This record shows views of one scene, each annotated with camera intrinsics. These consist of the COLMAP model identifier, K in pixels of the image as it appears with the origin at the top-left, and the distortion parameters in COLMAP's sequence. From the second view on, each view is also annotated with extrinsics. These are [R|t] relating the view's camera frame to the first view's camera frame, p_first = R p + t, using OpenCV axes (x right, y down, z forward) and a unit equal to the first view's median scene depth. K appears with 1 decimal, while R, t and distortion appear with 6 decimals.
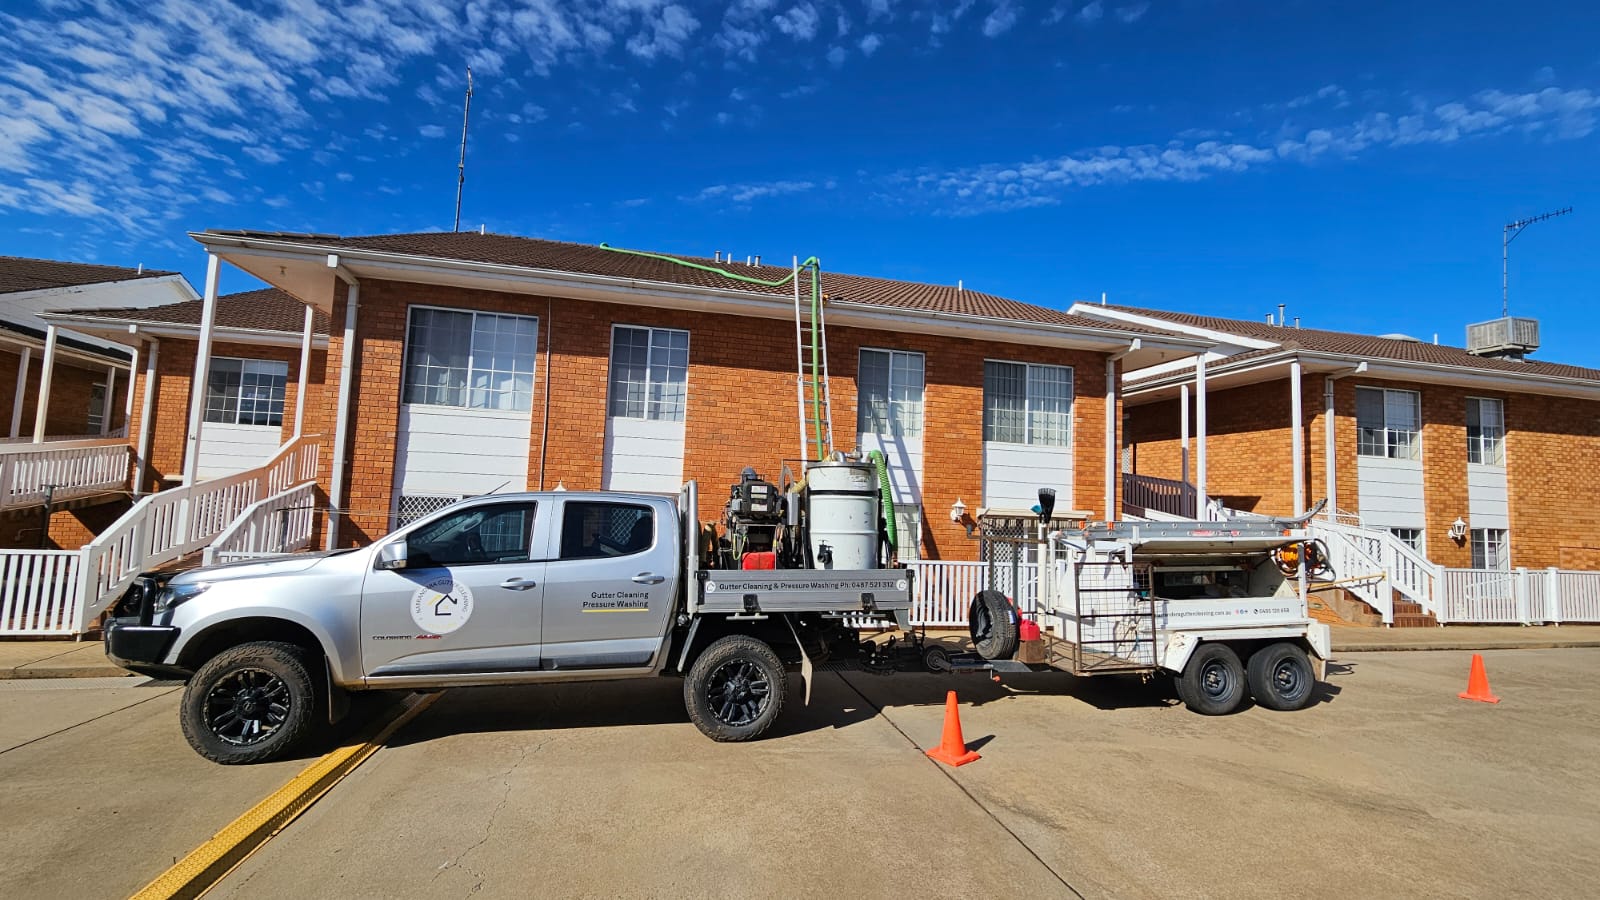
lens RADIAL K [[655.1, 0, 800.0], [0, 655.1, 450.0], [0, 0, 1]] dist [0.000824, 0.000182]
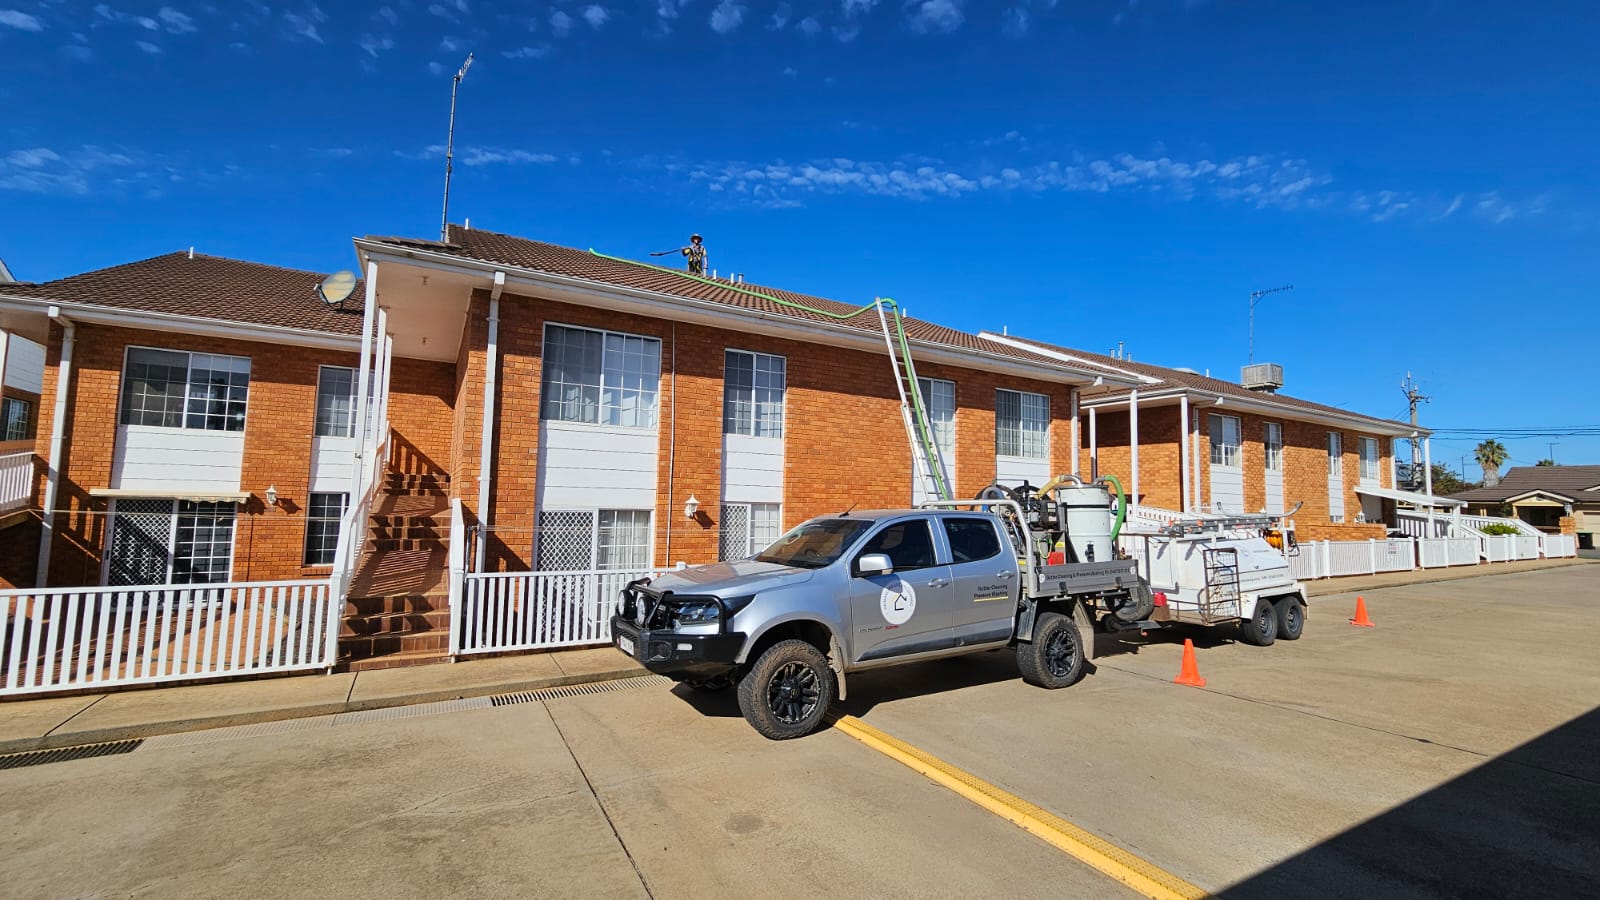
lens RADIAL K [[655.1, 0, 800.0], [0, 655.1, 450.0], [0, 0, 1]] dist [0.000824, 0.000182]
pose [[0.954999, 0.004391, 0.296575, -0.498552], [-0.006474, 0.999961, 0.006043, -0.031334], [-0.296537, -0.007691, 0.954990, -0.077680]]
